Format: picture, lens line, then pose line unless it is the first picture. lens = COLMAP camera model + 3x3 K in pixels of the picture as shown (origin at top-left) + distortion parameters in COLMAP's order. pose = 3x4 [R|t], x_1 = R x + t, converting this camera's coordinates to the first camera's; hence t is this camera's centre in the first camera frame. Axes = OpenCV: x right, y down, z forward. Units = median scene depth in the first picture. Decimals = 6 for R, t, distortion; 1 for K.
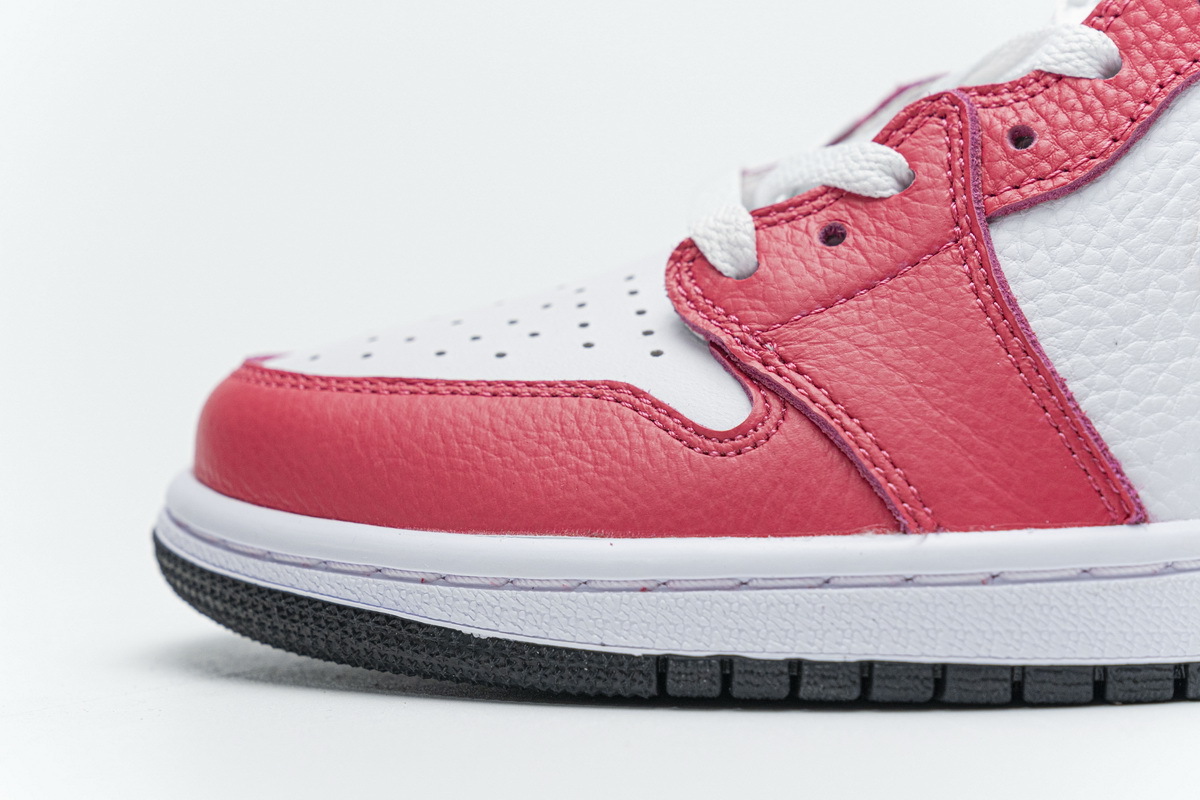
lens RADIAL K [[2351.2, 0, 600.0], [0, 2351.2, 400.0], [0, 0, 1]] dist [0.018322, -0.177223]
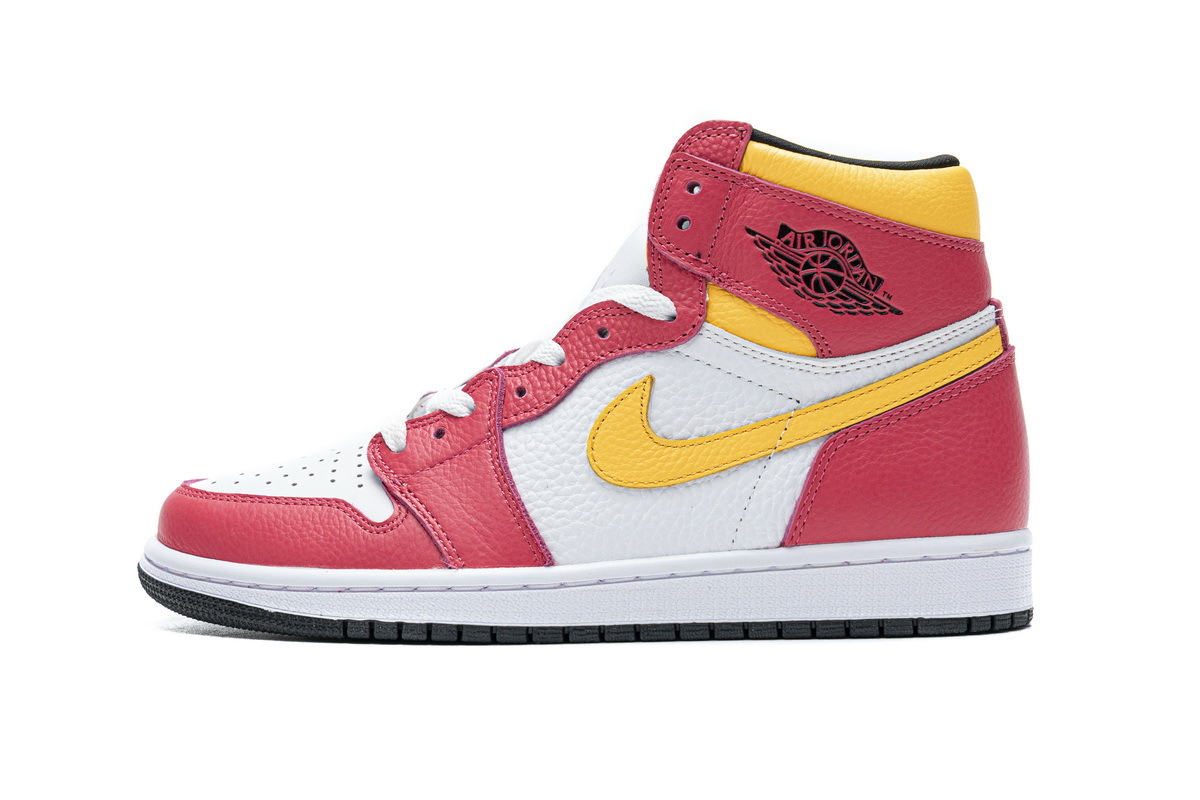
lens RADIAL K [[2351.2, 0, 600.0], [0, 2351.2, 400.0], [0, 0, 1]] dist [0.018322, -0.177223]
pose [[0.998832, 0.013091, -0.046505, 0.362675], [-0.014050, 0.999694, -0.020360, -0.060671], [0.046224, 0.020990, 0.998711, -1.236675]]
